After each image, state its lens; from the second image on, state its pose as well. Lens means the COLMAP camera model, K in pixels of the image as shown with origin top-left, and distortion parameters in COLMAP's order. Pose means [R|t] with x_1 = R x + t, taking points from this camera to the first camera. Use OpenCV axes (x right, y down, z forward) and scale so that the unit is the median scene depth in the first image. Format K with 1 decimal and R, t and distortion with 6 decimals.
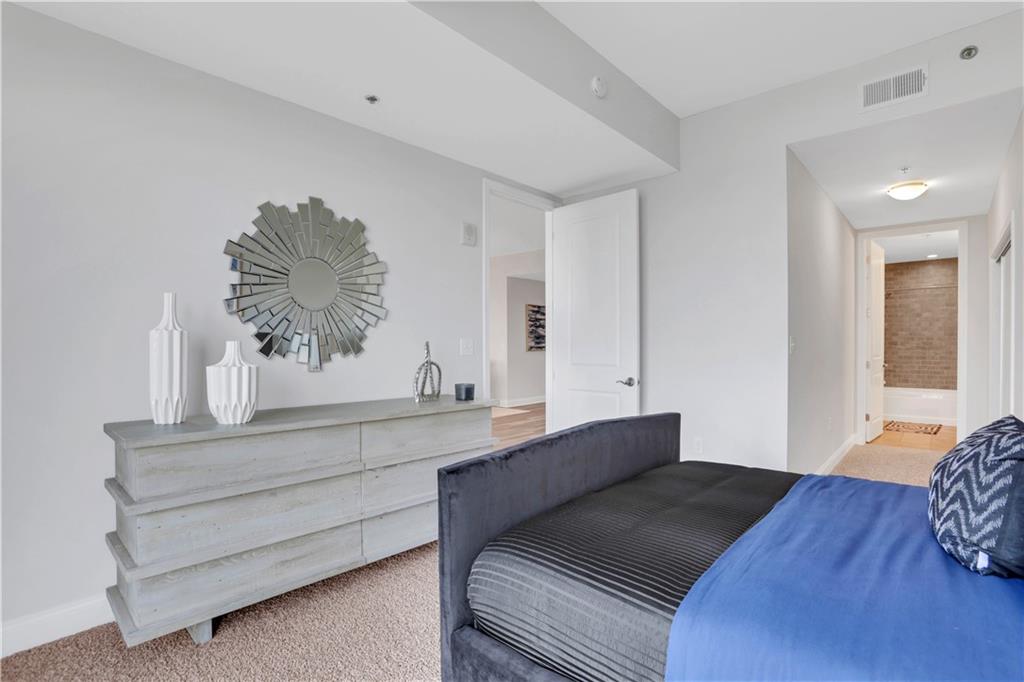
lens RADIAL K [[504.0, 0, 501.7], [0, 504.0, 346.3], [0, 0, 1]] dist [-0.005433, 0.000844]
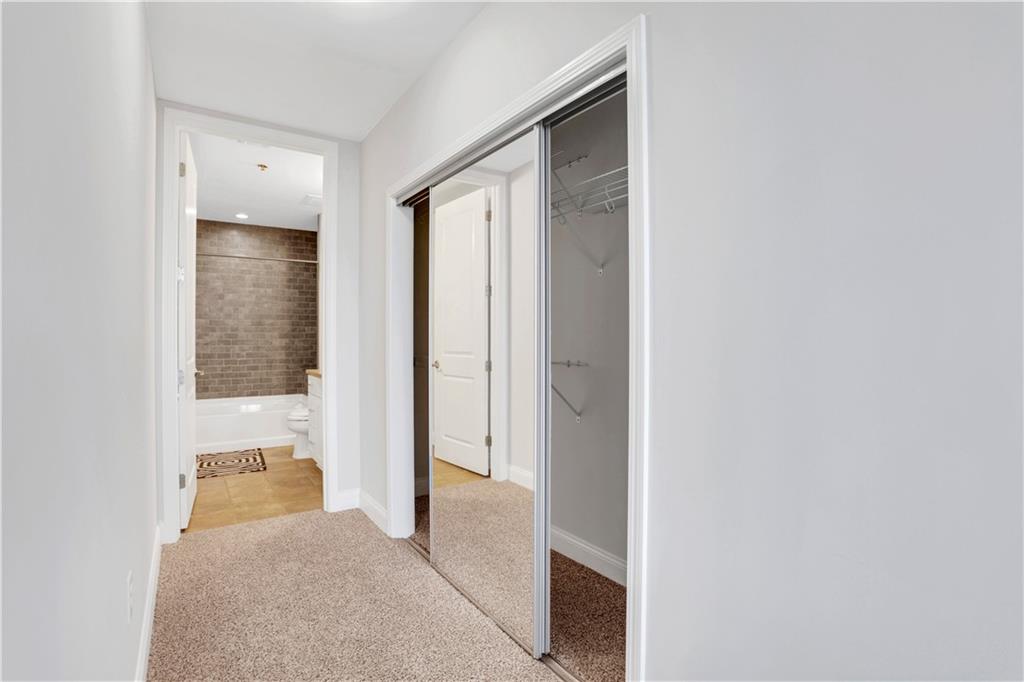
lens RADIAL K [[504.0, 0, 508.8], [0, 504.0, 338.3], [0, 0, 1]] dist [-0.005433, 0.000844]
pose [[0.269582, -0.004659, 0.962966, 0.246704], [0.005531, 0.999979, 0.003290, -0.002352], [-0.962962, 0.004439, 0.269602, 0.409798]]
